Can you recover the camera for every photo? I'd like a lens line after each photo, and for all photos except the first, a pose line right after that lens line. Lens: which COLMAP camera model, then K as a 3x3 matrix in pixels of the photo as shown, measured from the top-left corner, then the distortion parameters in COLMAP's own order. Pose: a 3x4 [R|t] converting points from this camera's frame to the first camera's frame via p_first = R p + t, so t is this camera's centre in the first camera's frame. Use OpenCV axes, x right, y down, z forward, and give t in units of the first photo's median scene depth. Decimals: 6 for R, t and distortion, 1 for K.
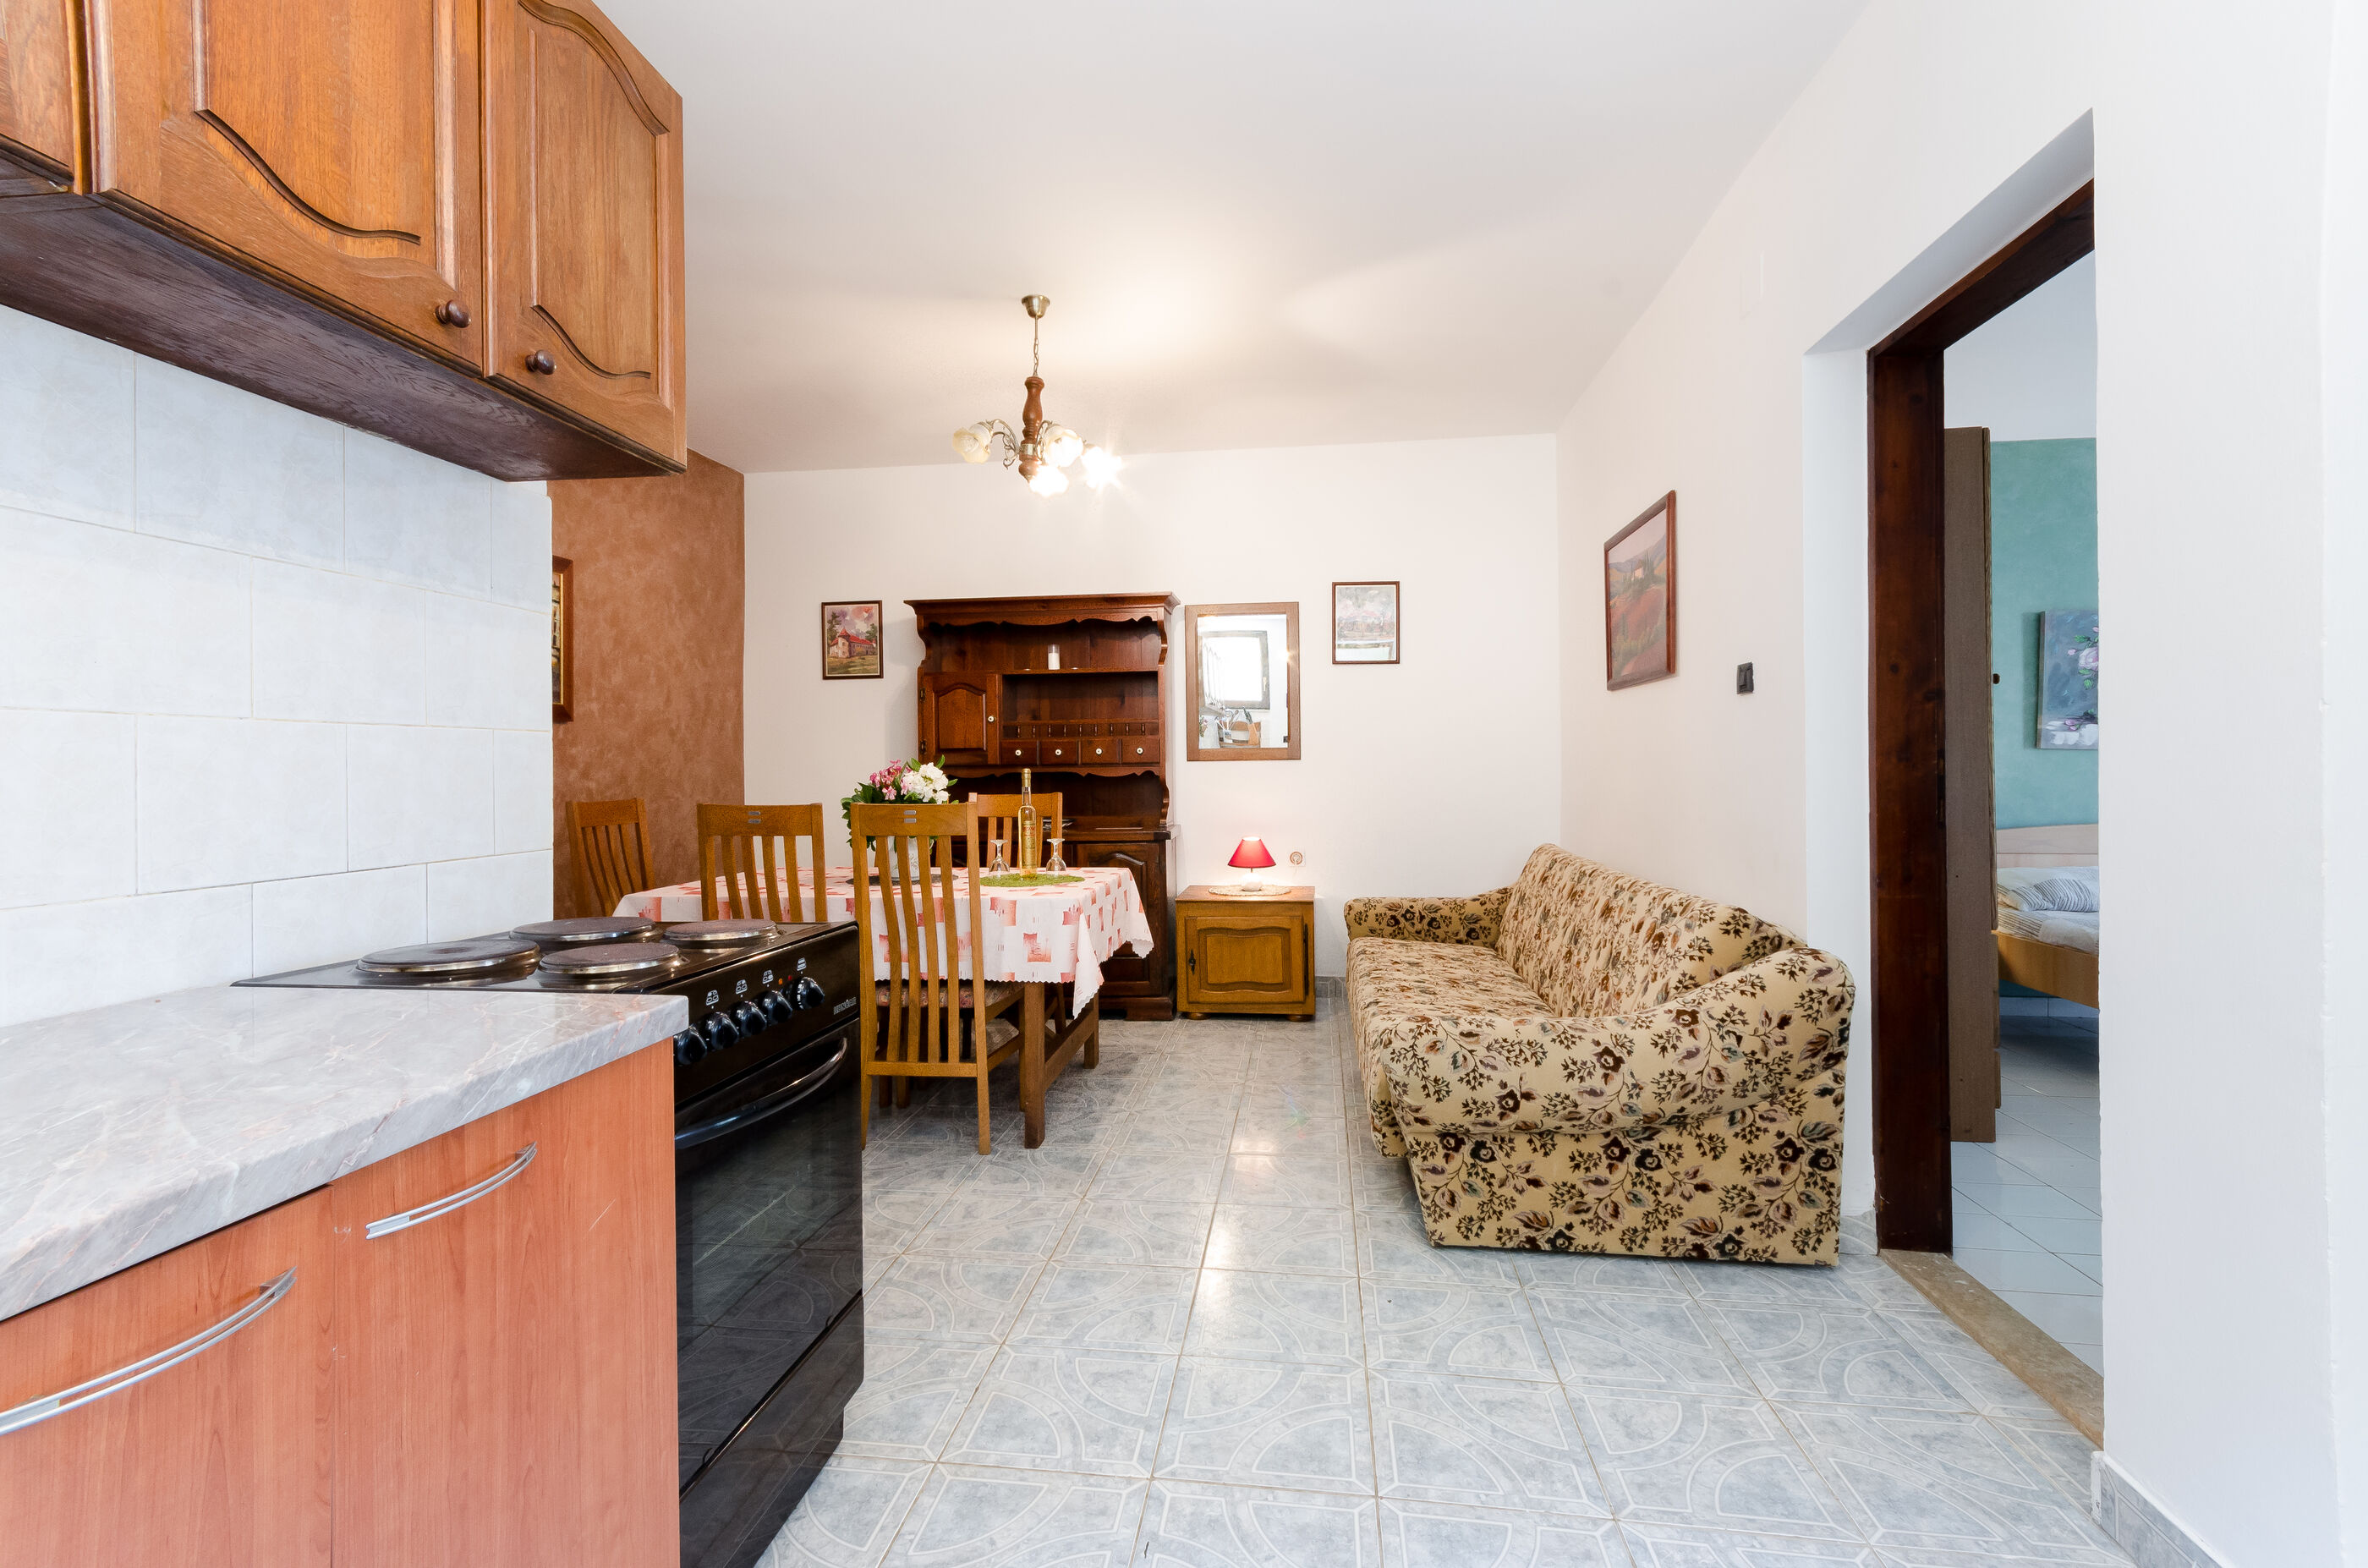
lens RADIAL K [[1041.7, 0, 1205.2], [0, 1041.7, 766.7], [0, 0, 1]] dist [0.002213, 0.000184]
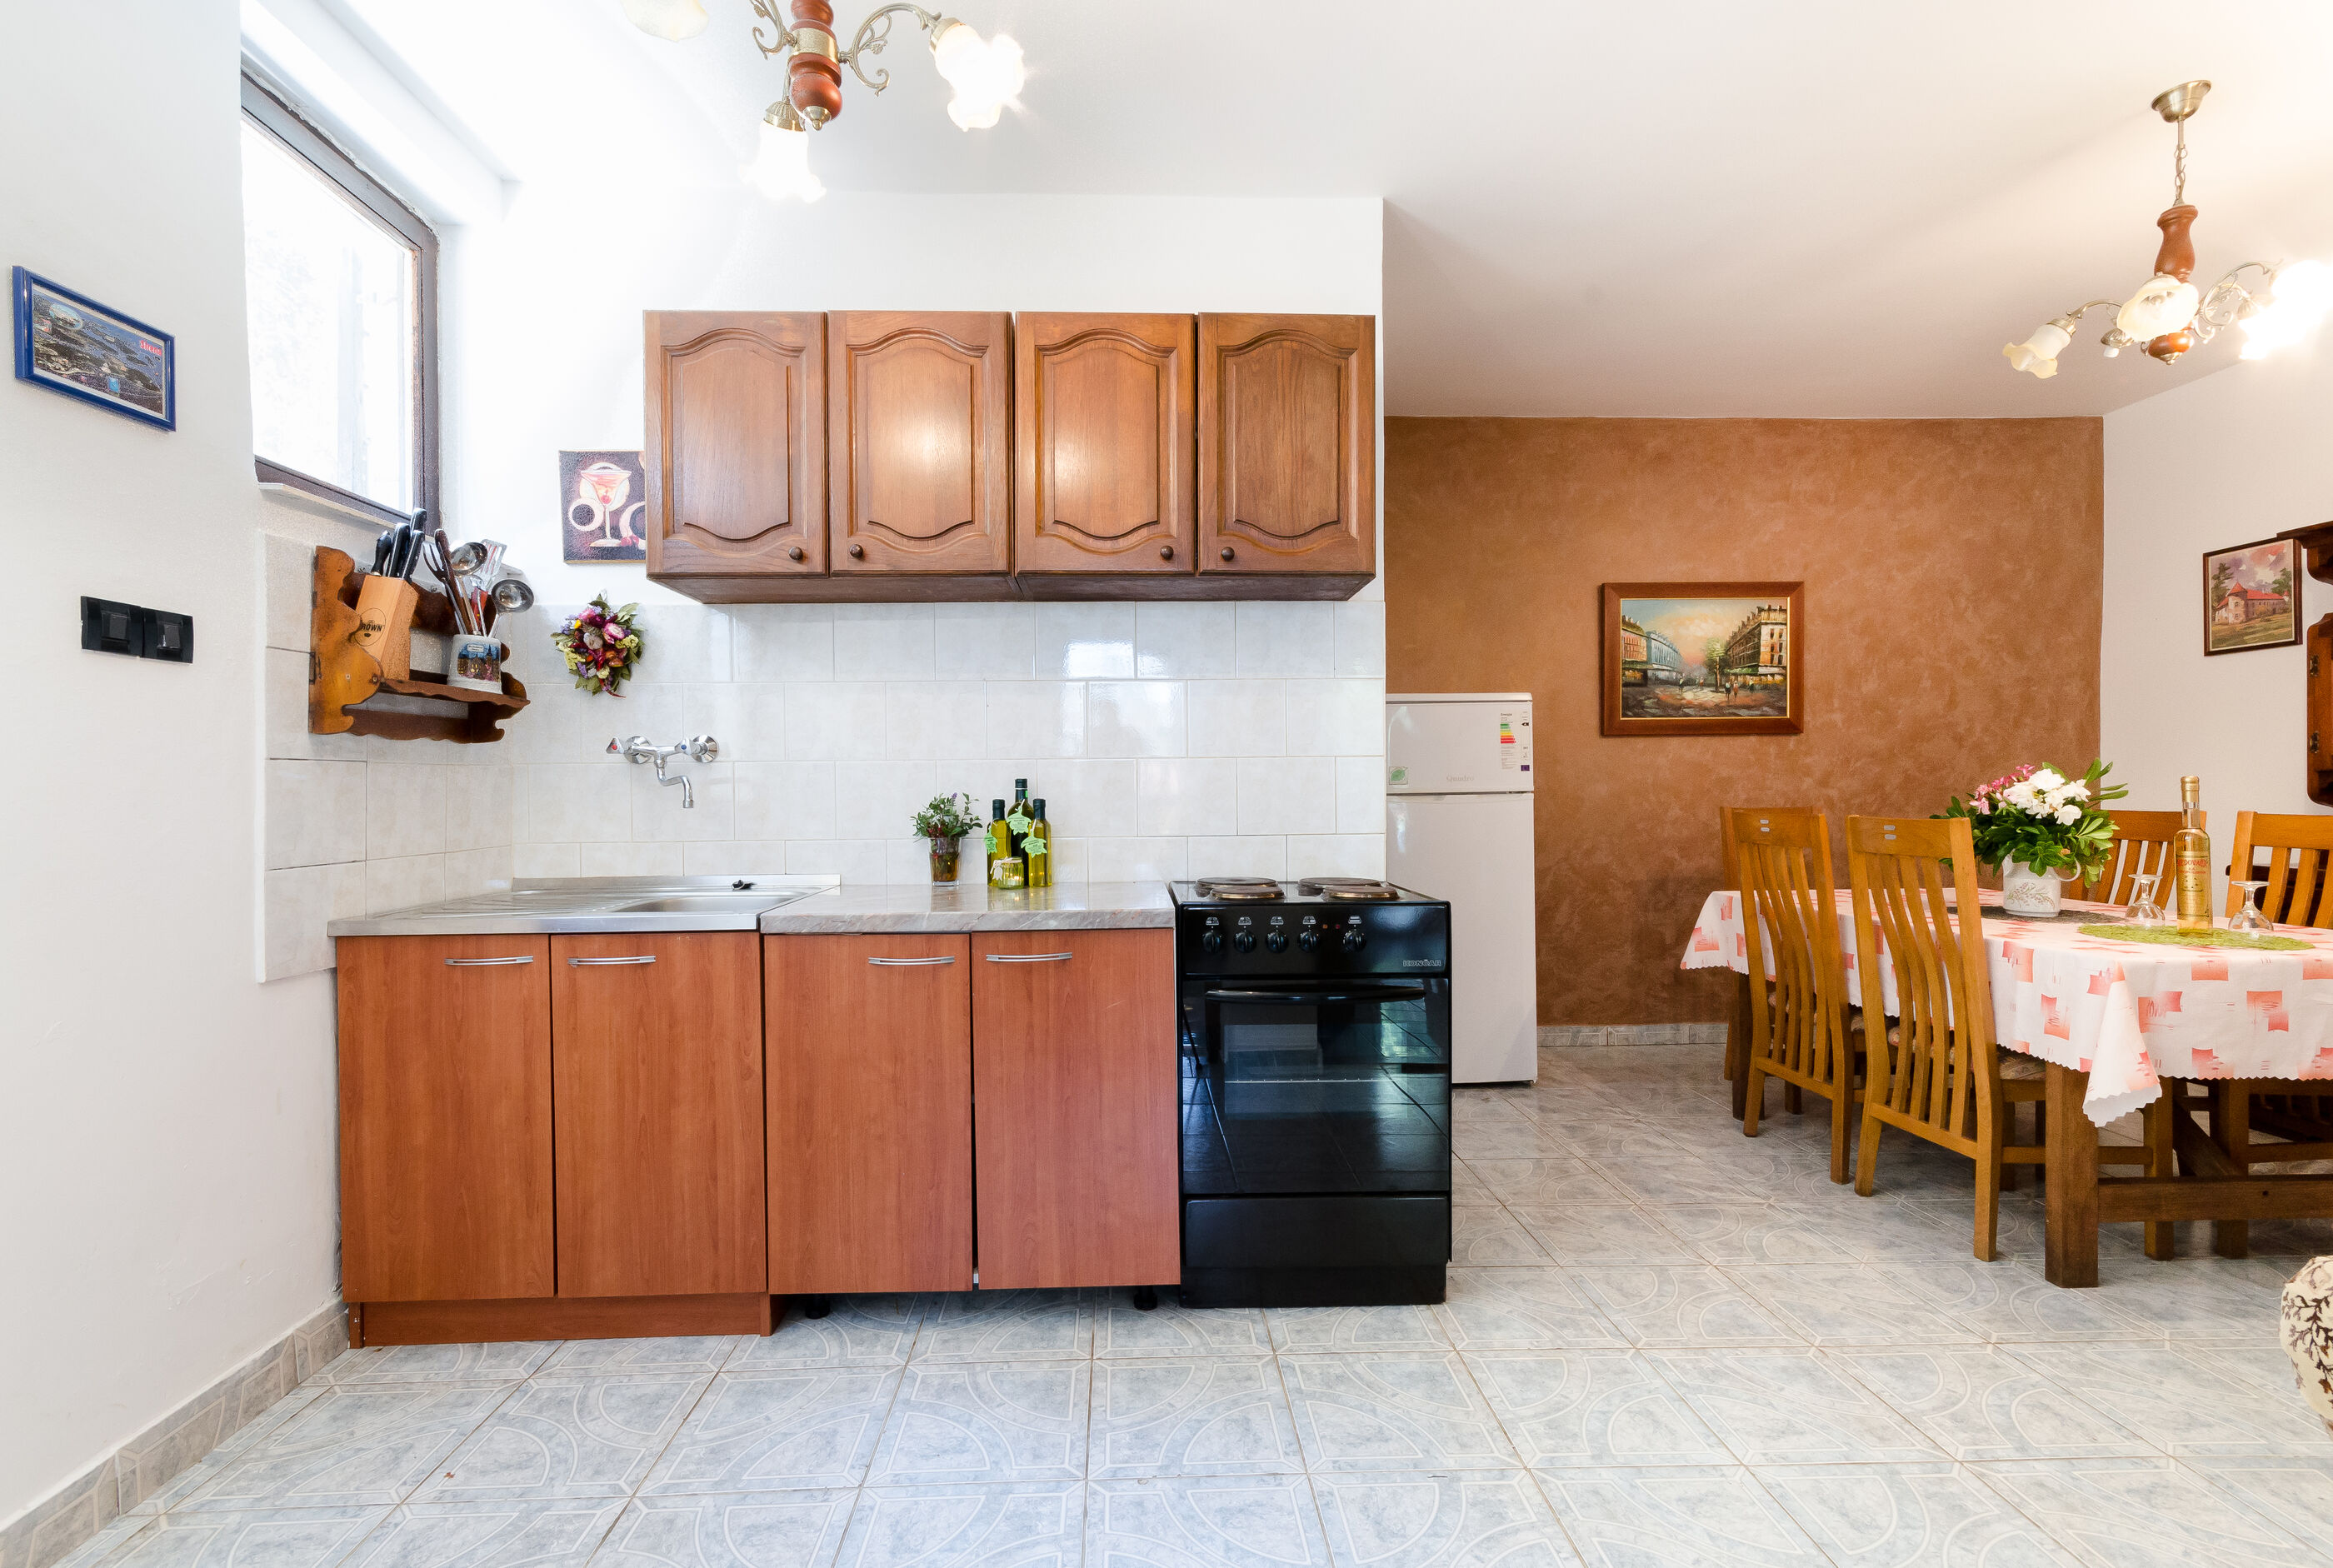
lens RADIAL K [[1048.8, 0, 1176.8], [0, 1048.8, 800.5], [0, 0, 1]] dist [0.014238, -0.005859]
pose [[0.166706, 0.018231, -0.985838, 0.324541], [0.007939, 0.999772, 0.019831, -0.000856], [0.985975, -0.011132, 0.166524, 0.175552]]
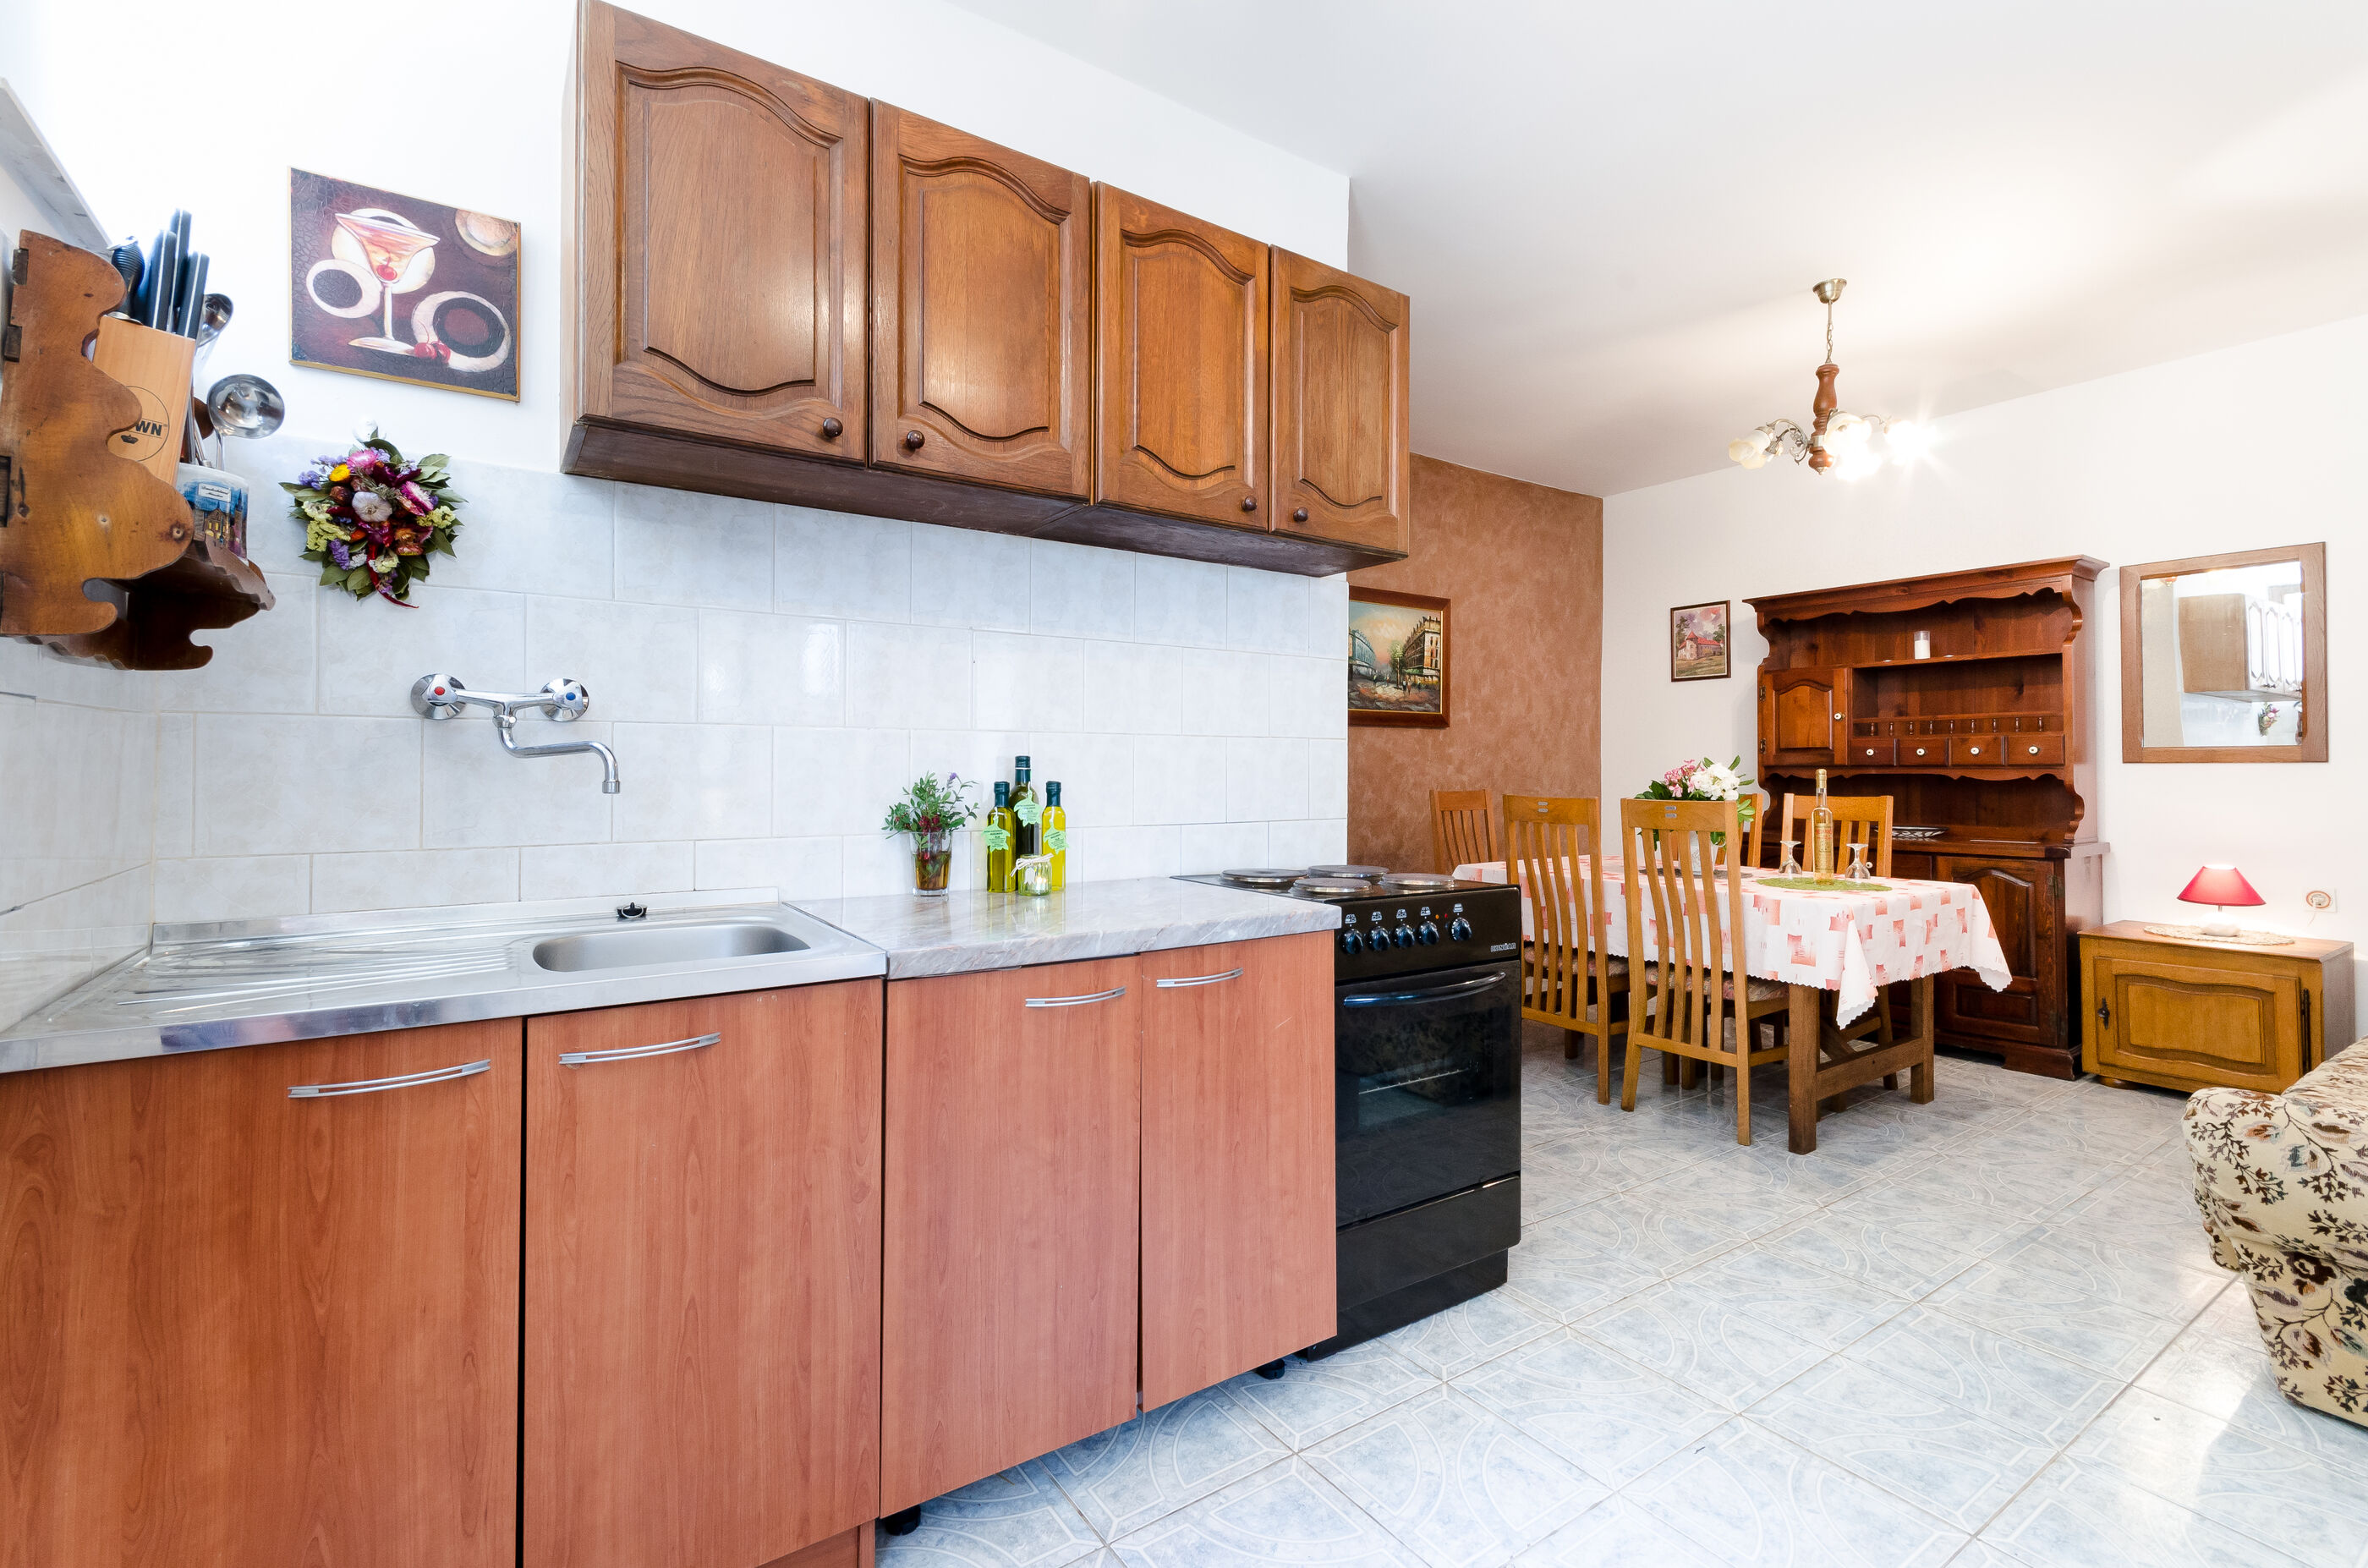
lens RADIAL K [[1066.3, 0, 1227.8], [0, 1066.3, 756.0], [0, 0, 1]] dist [0.008448, 0.000087]
pose [[0.676174, 0.003289, -0.736734, 0.148534], [-0.009450, 0.999946, -0.004209, -0.000787], [0.736681, 0.009808, 0.676169, -0.060214]]
